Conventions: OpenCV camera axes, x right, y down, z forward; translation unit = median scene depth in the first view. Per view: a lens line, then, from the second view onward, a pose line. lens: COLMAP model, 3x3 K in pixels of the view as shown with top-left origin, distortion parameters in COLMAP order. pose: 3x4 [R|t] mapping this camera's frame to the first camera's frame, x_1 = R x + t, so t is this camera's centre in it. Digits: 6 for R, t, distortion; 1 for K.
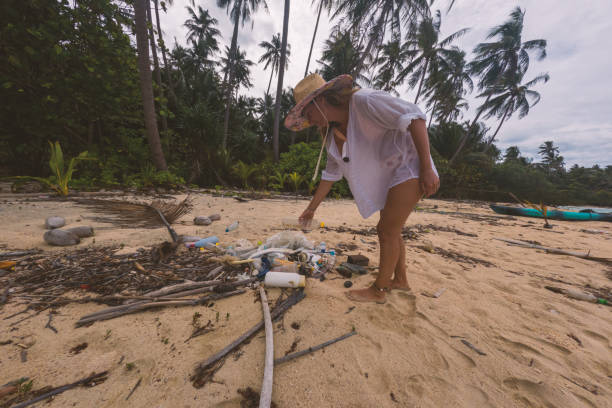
lens RADIAL K [[195.9, 0, 303.8], [0, 195.9, 202.5], [0, 0, 1]] dist [-0.000636, 0.000031]
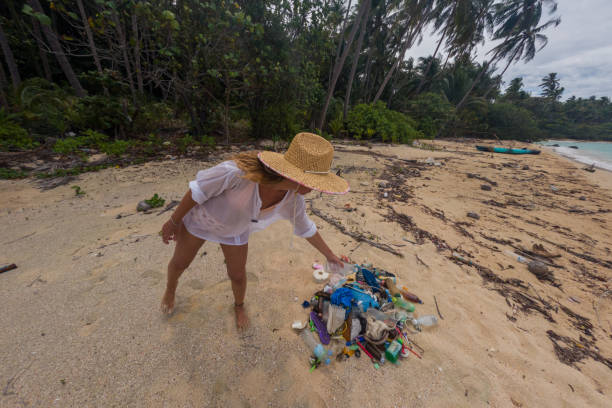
lens RADIAL K [[196.3, 0, 304.8], [0, 196.3, 199.6], [0, 0, 1]] dist [-0.000511, 0.000160]
pose [[0.998774, -0.026623, 0.041737, -0.209357], [0.012798, 0.953284, 0.301803, -0.026277], [-0.047822, -0.300899, 0.952456, -0.233229]]
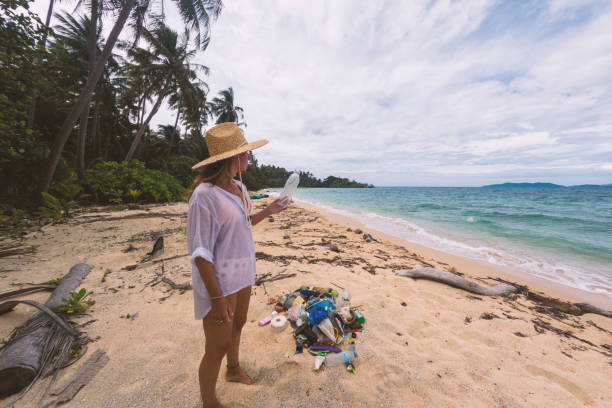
lens RADIAL K [[196.3, 0, 304.8], [0, 196.3, 199.6], [0, 0, 1]] dist [-0.000511, 0.000160]
pose [[0.411946, -0.124521, 0.902660, -0.247021], [0.097899, 0.990933, 0.092020, -0.026919], [-0.905934, 0.050462, 0.420401, -0.217107]]
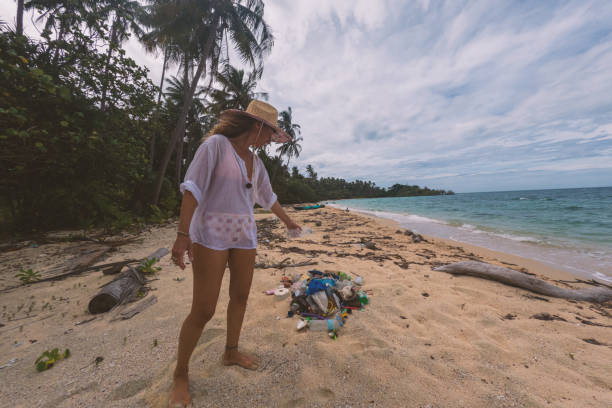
lens RADIAL K [[199.9, 0, 303.5], [0, 199.9, 200.7], [0, 0, 1]] dist [-0.000177, -0.000038]
pose [[0.665565, -0.096995, 0.740010, -0.241758], [0.146786, 0.989165, -0.002367, -0.014250], [-0.731763, 0.110199, 0.672591, -0.234571]]
